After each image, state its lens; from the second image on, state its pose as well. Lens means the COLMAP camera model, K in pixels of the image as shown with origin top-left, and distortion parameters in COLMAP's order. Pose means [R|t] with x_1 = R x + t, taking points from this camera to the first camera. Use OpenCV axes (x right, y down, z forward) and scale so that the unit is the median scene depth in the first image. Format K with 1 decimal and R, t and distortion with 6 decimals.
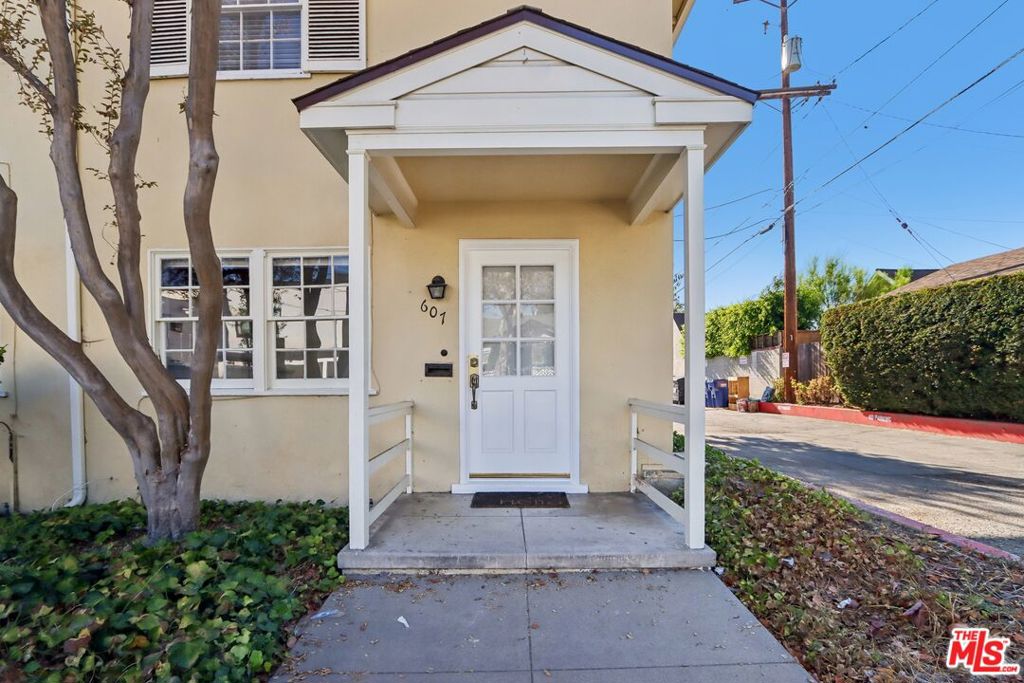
lens RADIAL K [[488.3, 0, 510.3], [0, 488.3, 385.0], [0, 0, 1]] dist [-0.015515, 0.000848]
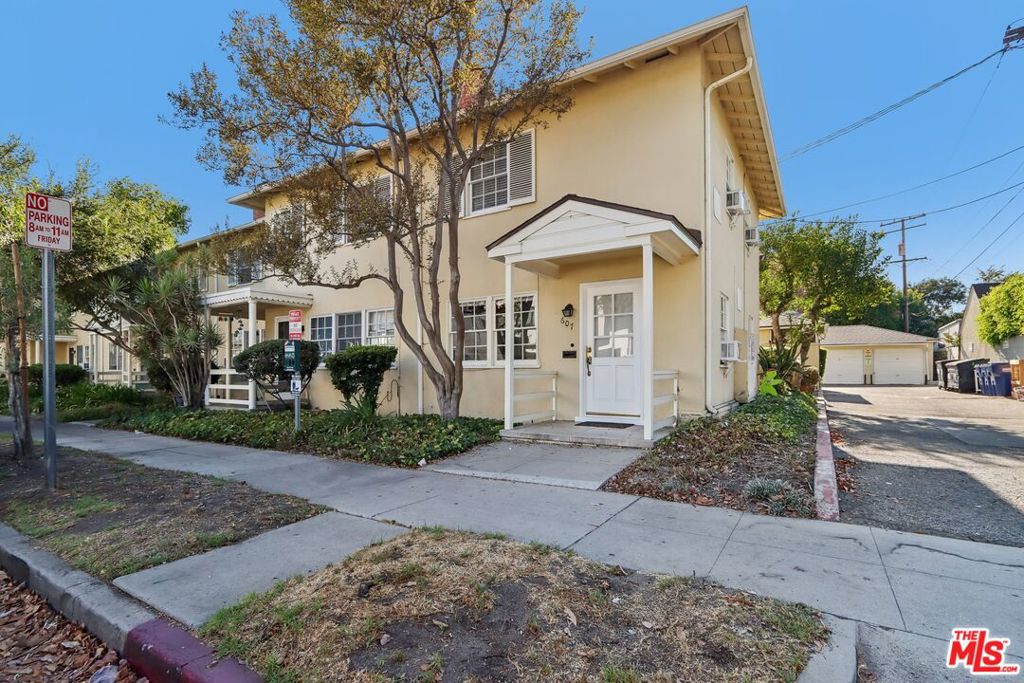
lens RADIAL K [[478.1, 0, 513.3], [0, 478.1, 352.6], [0, 0, 1]] dist [-0.015429, 0.000793]
pose [[0.852795, -0.017094, -0.521966, 0.704259], [-0.004771, 0.999167, -0.040516, 0.041511], [0.522224, 0.037042, 0.852003, -0.747639]]
